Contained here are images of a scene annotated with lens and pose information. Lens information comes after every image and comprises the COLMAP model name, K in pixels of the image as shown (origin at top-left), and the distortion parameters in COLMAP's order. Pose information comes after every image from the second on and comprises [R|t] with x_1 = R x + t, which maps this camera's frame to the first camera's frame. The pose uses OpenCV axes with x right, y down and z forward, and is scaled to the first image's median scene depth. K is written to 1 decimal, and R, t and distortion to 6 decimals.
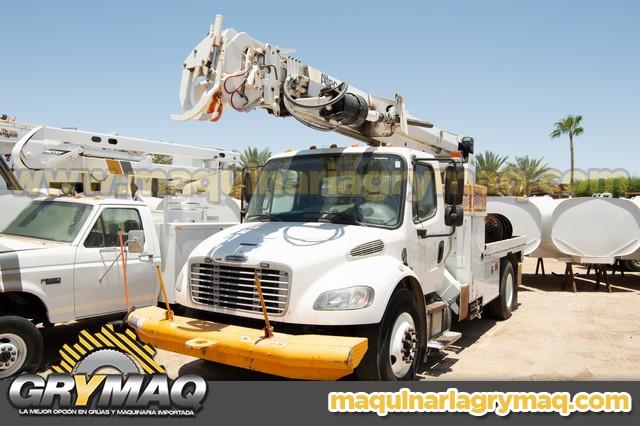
lens RADIAL K [[506.3, 0, 317.9], [0, 506.3, 215.1], [0, 0, 1]] dist [-0.107516, 0.053844]
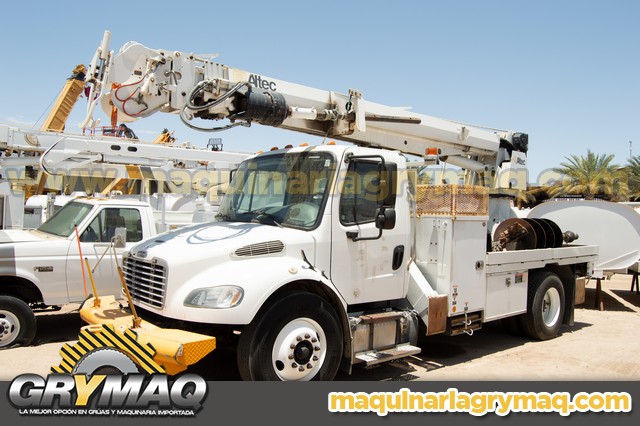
lens RADIAL K [[506.3, 0, 317.9], [0, 506.3, 215.1], [0, 0, 1]] dist [-0.107516, 0.053844]
pose [[0.948595, 0.009652, -0.316345, 0.446725], [-0.013459, 0.999861, -0.009852, 0.007568], [0.316206, 0.013603, 0.948593, 0.090237]]
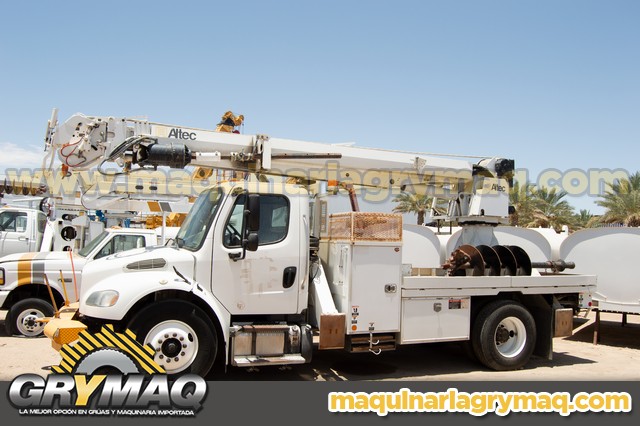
lens RADIAL K [[506.3, 0, 317.9], [0, 506.3, 215.1], [0, 0, 1]] dist [-0.107516, 0.053844]
pose [[0.799651, -0.024022, -0.599984, 1.043985], [-0.020965, 0.997473, -0.067880, 0.016226], [0.600099, 0.066859, 0.797127, 0.214961]]
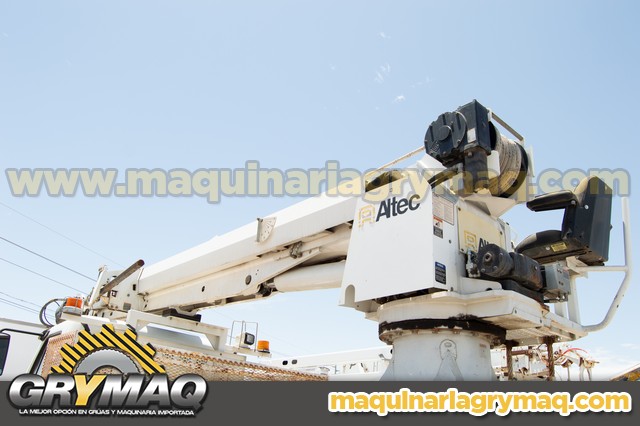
lens RADIAL K [[506.3, 0, 317.9], [0, 506.3, 215.1], [0, 0, 1]] dist [-0.107516, 0.053844]
pose [[-0.286162, -0.415885, -0.863221, 1.009789], [-0.077592, 0.907995, -0.411734, 0.033280], [0.955035, -0.050843, -0.292103, 1.872650]]
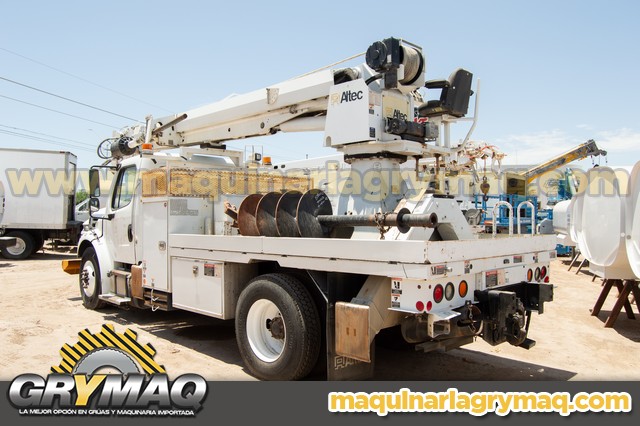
lens RADIAL K [[506.3, 0, 317.9], [0, 506.3, 215.1], [0, 0, 1]] dist [-0.107516, 0.053844]
pose [[-0.240247, -0.023584, -0.970425, 1.501615], [-0.002629, 0.999717, -0.023645, 0.063173], [0.970708, -0.003130, -0.240241, 1.970333]]
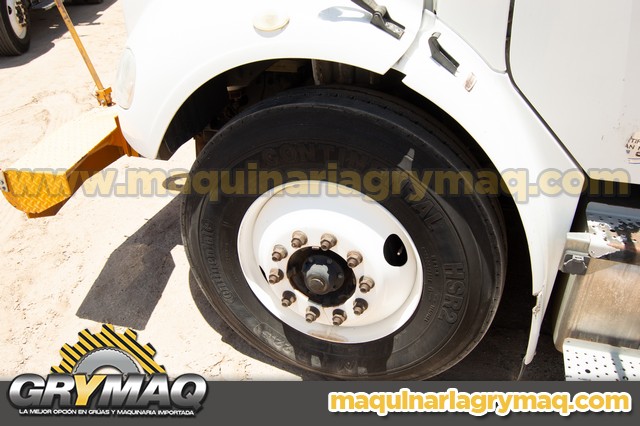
lens RADIAL K [[506.3, 0, 317.9], [0, 506.3, 215.1], [0, 0, 1]] dist [-0.107516, 0.053844]
pose [[0.228075, 0.472659, -0.851220, 0.389089], [0.043696, 0.868413, 0.493913, 0.055128], [0.972663, -0.149844, 0.177410, 0.839380]]
